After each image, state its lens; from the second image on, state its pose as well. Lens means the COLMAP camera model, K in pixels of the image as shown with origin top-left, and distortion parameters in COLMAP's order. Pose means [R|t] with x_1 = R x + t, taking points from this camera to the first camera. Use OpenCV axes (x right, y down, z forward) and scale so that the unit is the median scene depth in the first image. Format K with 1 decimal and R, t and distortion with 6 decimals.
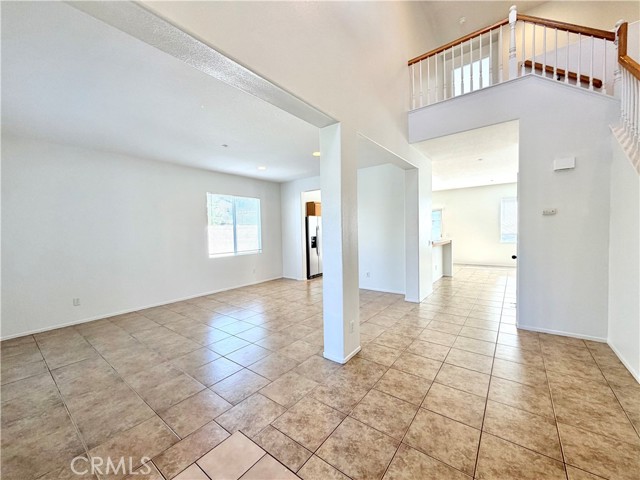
lens RADIAL K [[254.8, 0, 317.2], [0, 254.8, 241.2], [0, 0, 1]] dist [0.000053, -0.000105]
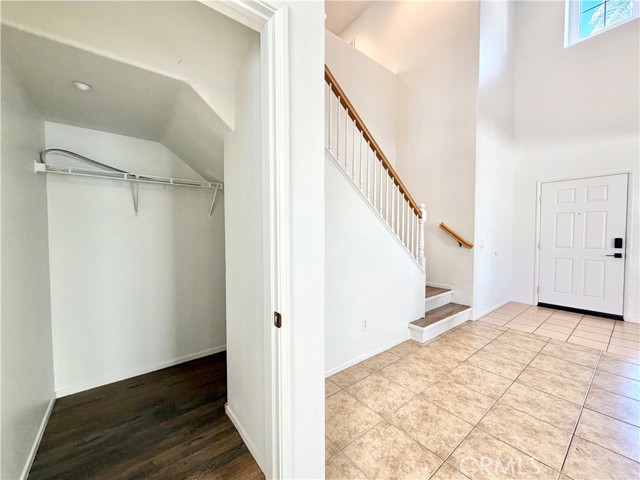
lens RADIAL K [[254.8, 0, 317.2], [0, 254.8, 241.2], [0, 0, 1]] dist [0.000053, -0.000105]
pose [[-0.969160, 0.025952, 0.245062, 0.884772], [0.044055, 0.996666, 0.068676, -0.047134], [-0.242462, 0.077354, -0.967072, 1.622464]]
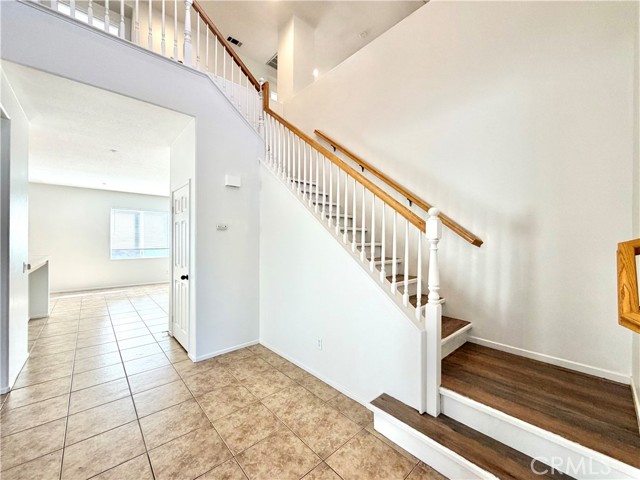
lens RADIAL K [[254.8, 0, 317.2], [0, 254.8, 241.2], [0, 0, 1]] dist [0.000053, -0.000105]
pose [[0.176638, 0.028245, 0.983871, 0.029092], [0.033601, 0.998833, -0.034707, -0.016631], [-0.983702, 0.039190, 0.175482, 0.551769]]
